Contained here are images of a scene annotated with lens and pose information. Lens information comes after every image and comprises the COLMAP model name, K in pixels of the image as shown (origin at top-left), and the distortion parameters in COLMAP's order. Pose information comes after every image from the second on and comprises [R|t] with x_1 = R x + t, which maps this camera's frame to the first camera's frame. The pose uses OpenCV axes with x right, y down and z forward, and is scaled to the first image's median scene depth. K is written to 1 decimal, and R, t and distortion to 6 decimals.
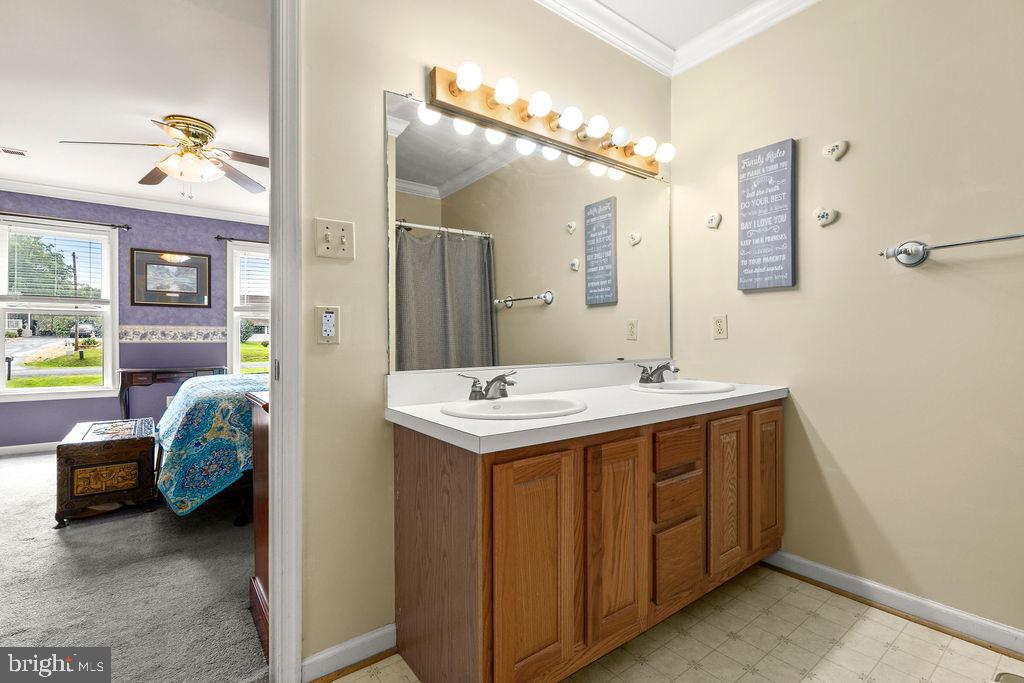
lens RADIAL K [[460.8, 0, 508.8], [0, 460.8, 344.2], [0, 0, 1]] dist [-0.002633, -0.001293]
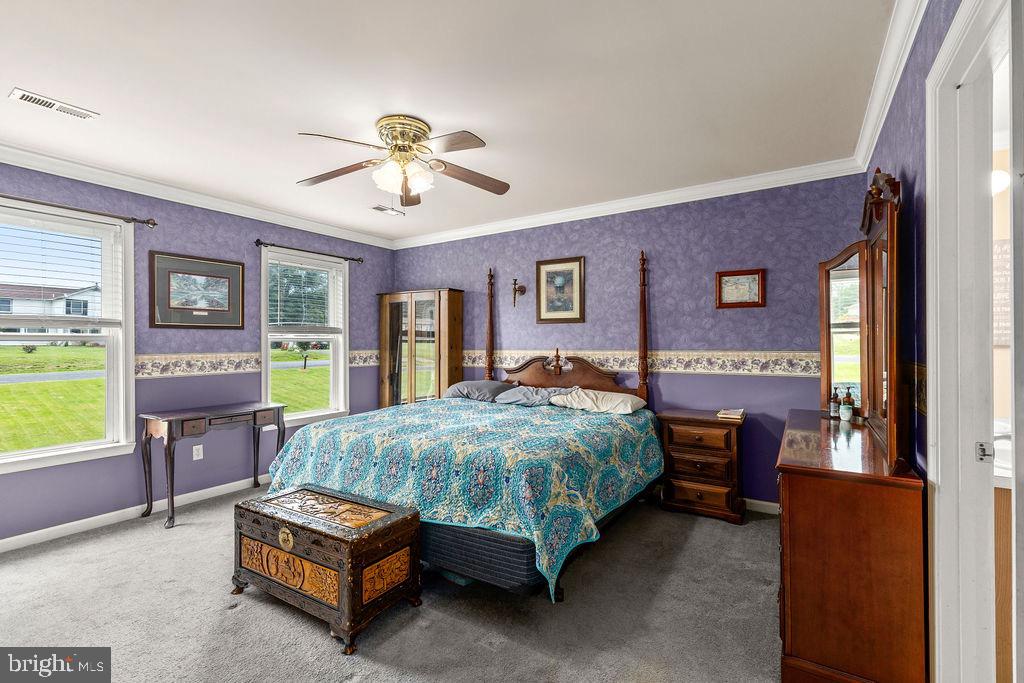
lens RADIAL K [[460.8, 0, 507.3], [0, 460.8, 339.6], [0, 0, 1]] dist [-0.002633, -0.001293]
pose [[0.937636, -0.000186, 0.347619, -0.525138], [0.003832, 0.999945, -0.009800, -0.054357], [-0.347598, 0.010521, 0.937584, 0.103154]]
